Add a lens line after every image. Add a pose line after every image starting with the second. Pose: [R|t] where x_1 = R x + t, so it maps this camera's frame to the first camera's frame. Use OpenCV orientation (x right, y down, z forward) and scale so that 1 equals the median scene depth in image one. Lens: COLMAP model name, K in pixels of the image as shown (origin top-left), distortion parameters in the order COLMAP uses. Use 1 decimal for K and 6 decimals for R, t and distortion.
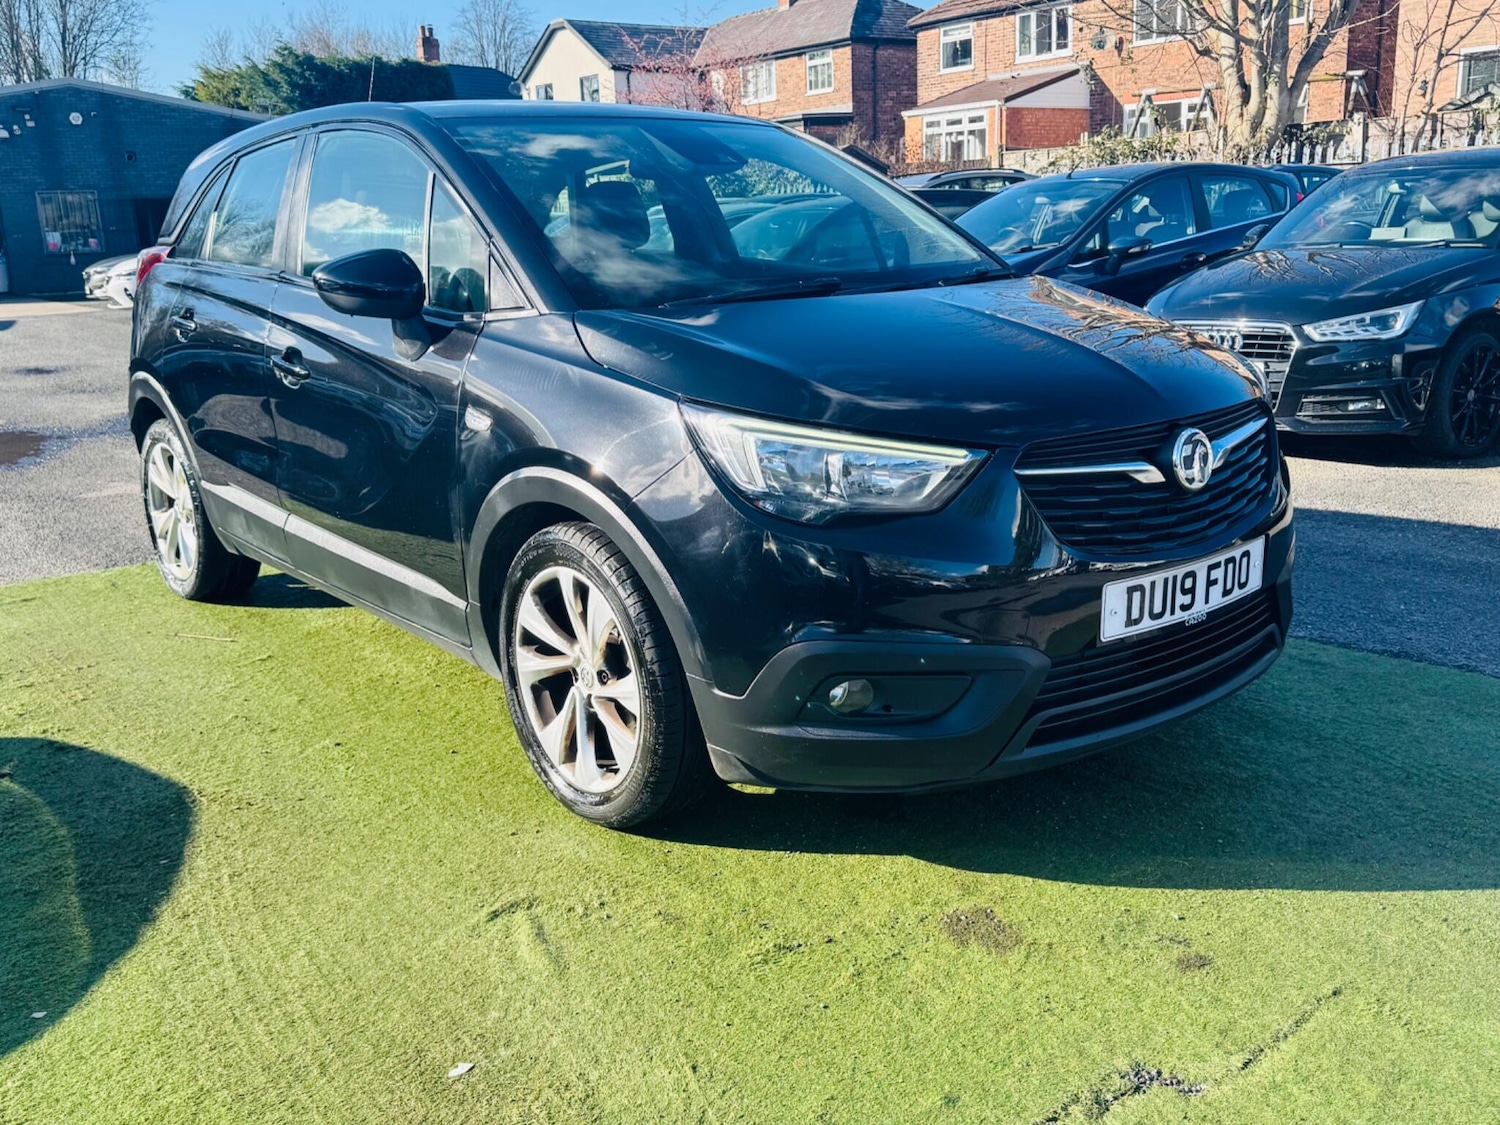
lens RADIAL K [[1355.0, 0, 763.1], [0, 1355.0, 550.1], [0, 0, 1]] dist [0.055325, -0.079185]
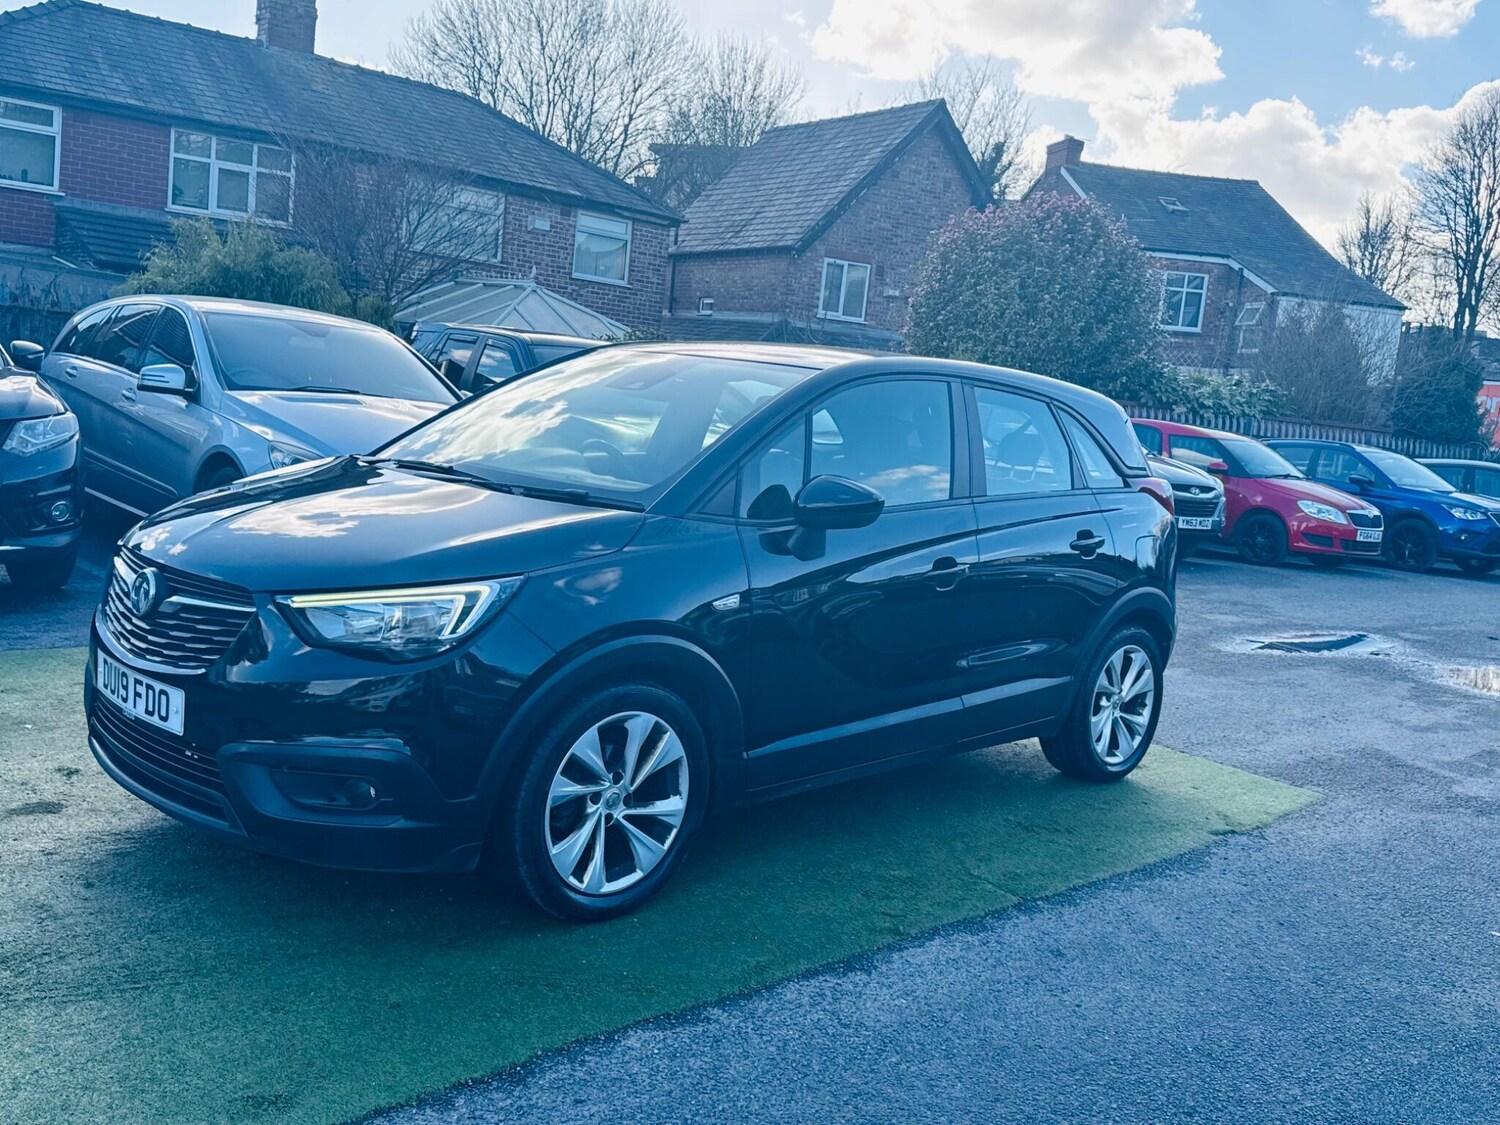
lens RADIAL K [[1361.0, 0, 746.4], [0, 1361.0, 548.4], [0, 0, 1]] dist [0.025252, 0.000000]
pose [[0.109422, 0.164298, -0.980323, 1.451345], [-0.331721, 0.935740, 0.119800, -0.397444], [0.937010, 0.312085, 0.156891, 1.158121]]
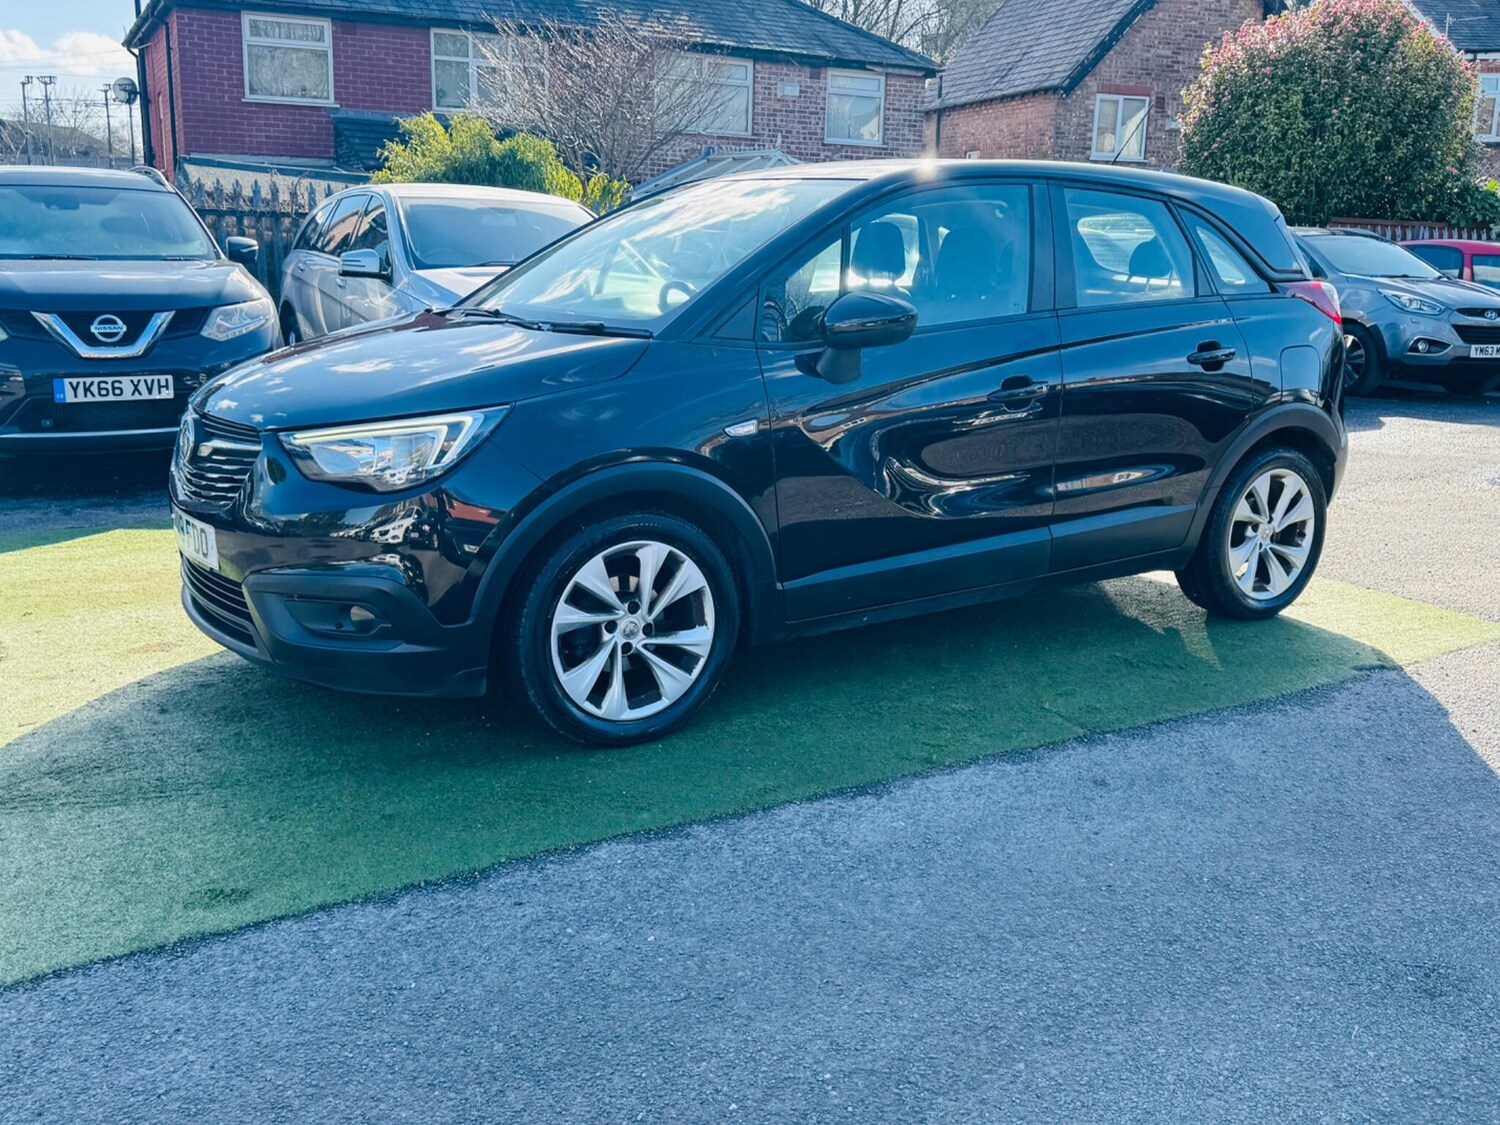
lens RADIAL K [[1361.0, 0, 750.2], [0, 1361.0, 561.2], [0, 0, 1]] dist [0.025252, 0.000000]
pose [[-0.097786, 0.260285, -0.960567, 1.427779], [-0.252017, 0.927257, 0.276914, -0.422252], [0.962770, 0.269157, -0.025077, 1.420304]]
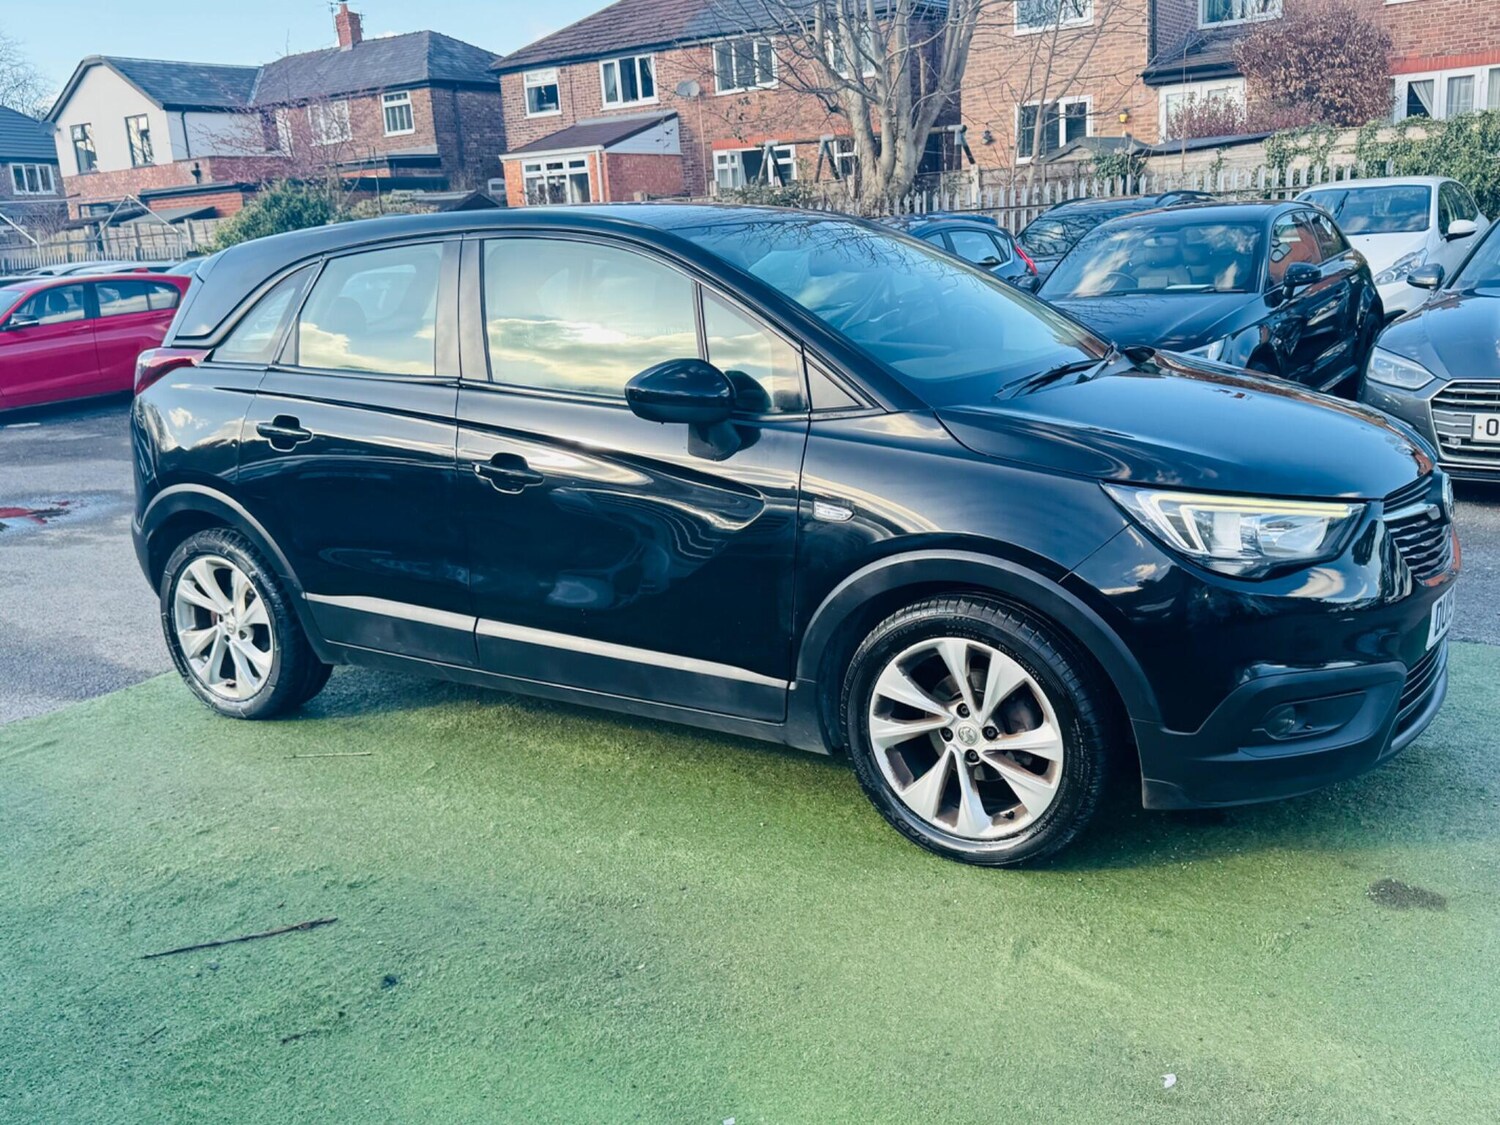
lens RADIAL K [[1355.0, 0, 746.9], [0, 1355.0, 562.0], [0, 0, 1]] dist [0.055325, -0.079185]
pose [[0.952826, -0.087826, 0.290533, -0.592988], [0.092777, 0.995681, -0.003285, -0.059358], [-0.288990, 0.030084, 0.956859, -0.022744]]
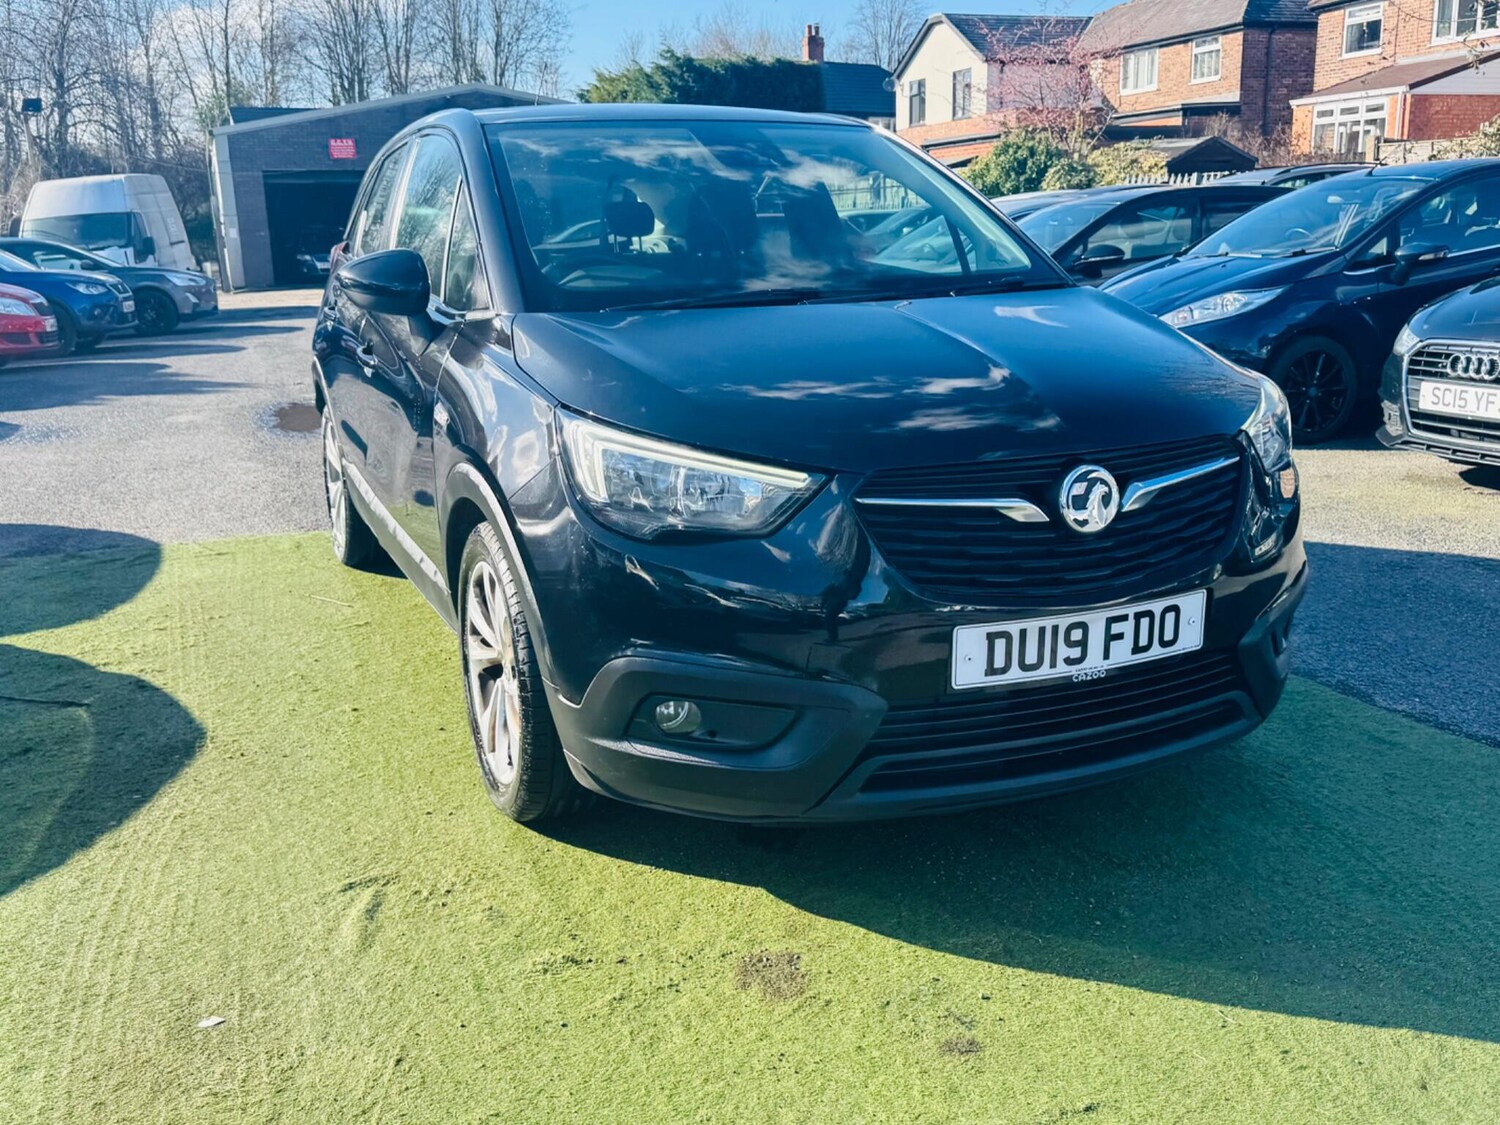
lens RADIAL K [[1355.0, 0, 726.8], [0, 1355.0, 568.4], [0, 0, 1]] dist [0.055325, -0.079185]
pose [[0.956767, 0.080977, -0.279356, 0.298673], [-0.076666, 0.996709, 0.026343, -0.022514], [0.280569, -0.003787, 0.959826, 0.060574]]
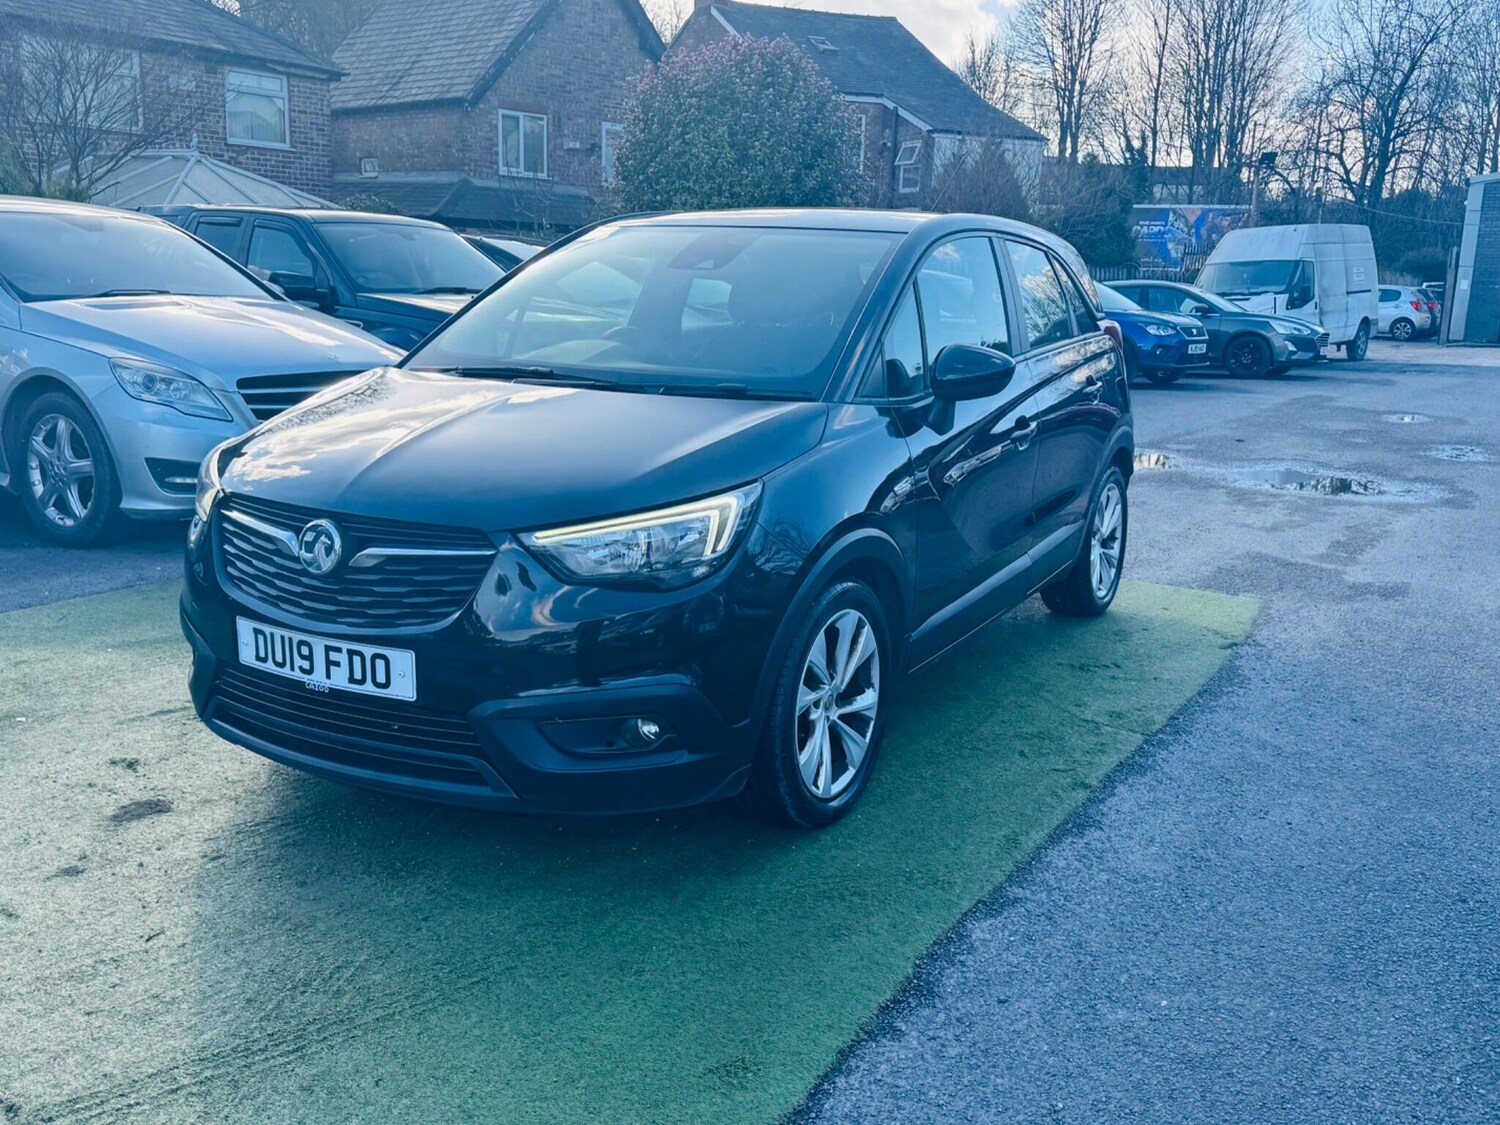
lens RADIAL K [[1361.0, 0, 764.4], [0, 1361.0, 565.4], [0, 0, 1]] dist [0.025252, 0.000000]
pose [[0.379254, 0.245015, -0.892264, 1.286859], [-0.262134, 0.953249, 0.150342, -0.278602], [0.887385, 0.176875, 0.425750, 0.742267]]
